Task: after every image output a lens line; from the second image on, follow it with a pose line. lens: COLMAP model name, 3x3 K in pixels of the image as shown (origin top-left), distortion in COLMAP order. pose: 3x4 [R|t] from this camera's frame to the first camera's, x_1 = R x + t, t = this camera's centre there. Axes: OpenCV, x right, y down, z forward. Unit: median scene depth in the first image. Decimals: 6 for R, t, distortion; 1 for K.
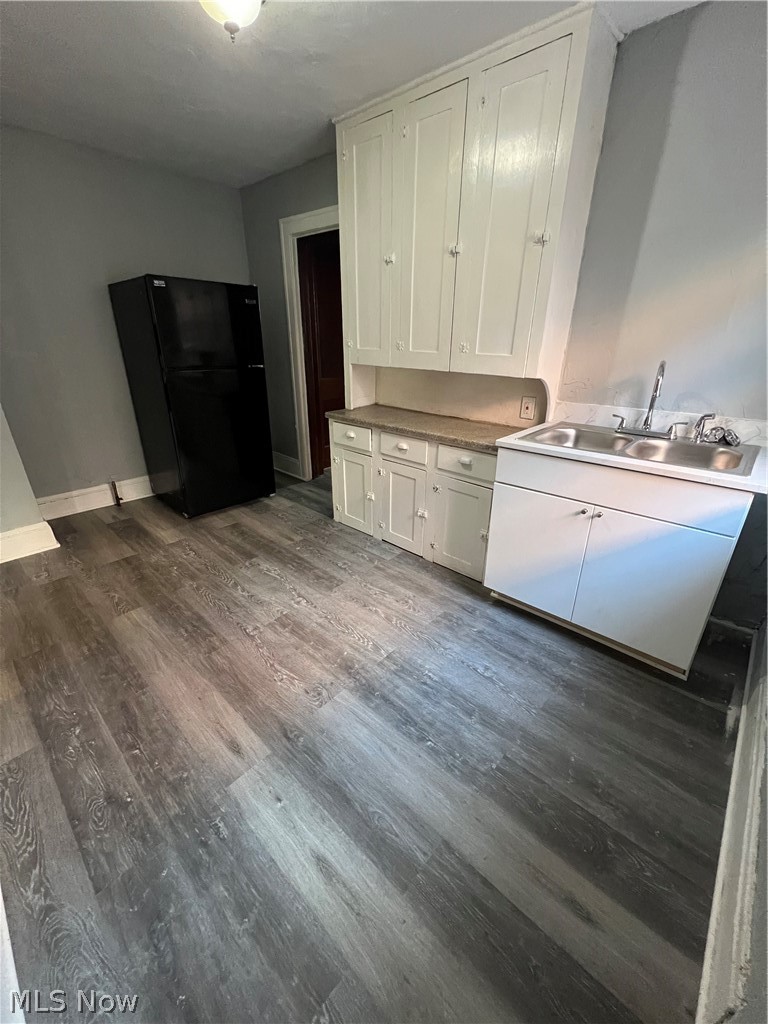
lens RADIAL K [[411.9, 0, 384.0], [0, 411.9, 512.0], [0, 0, 1]] dist [0.000197, 0.000325]
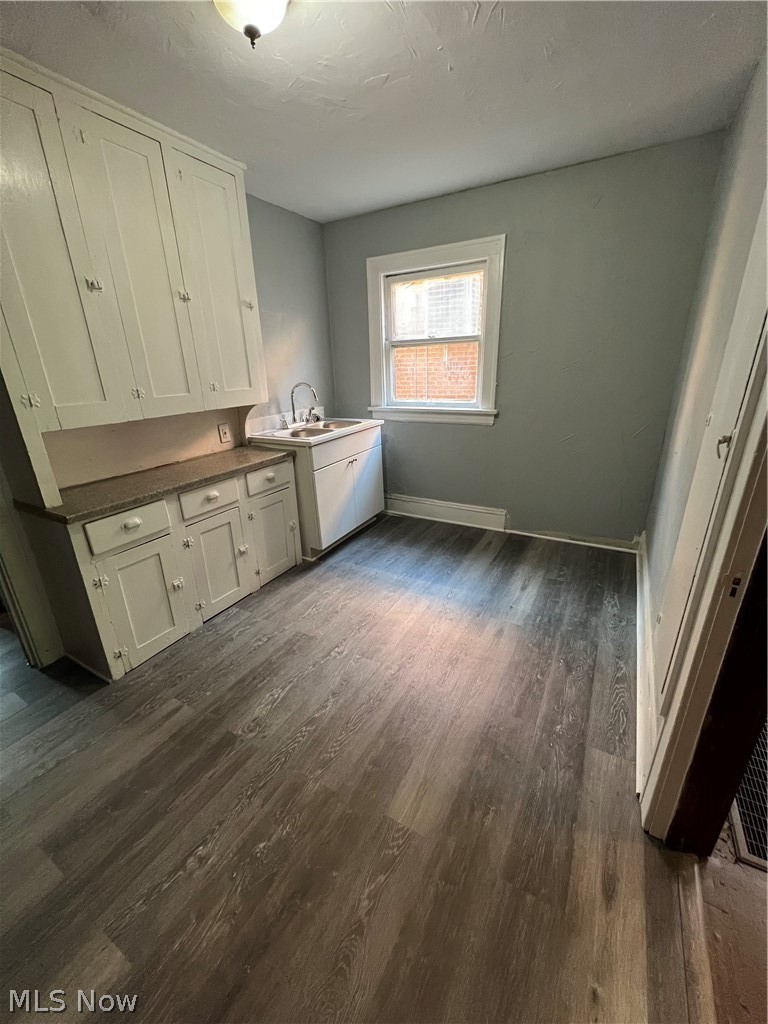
lens RADIAL K [[411.9, 0, 384.0], [0, 411.9, 512.0], [0, 0, 1]] dist [0.000197, 0.000325]
pose [[-0.225873, -0.329019, 0.916912, -1.000787], [0.425709, 0.813267, 0.396697, -0.372071], [-0.876215, 0.479941, -0.043629, 0.819915]]
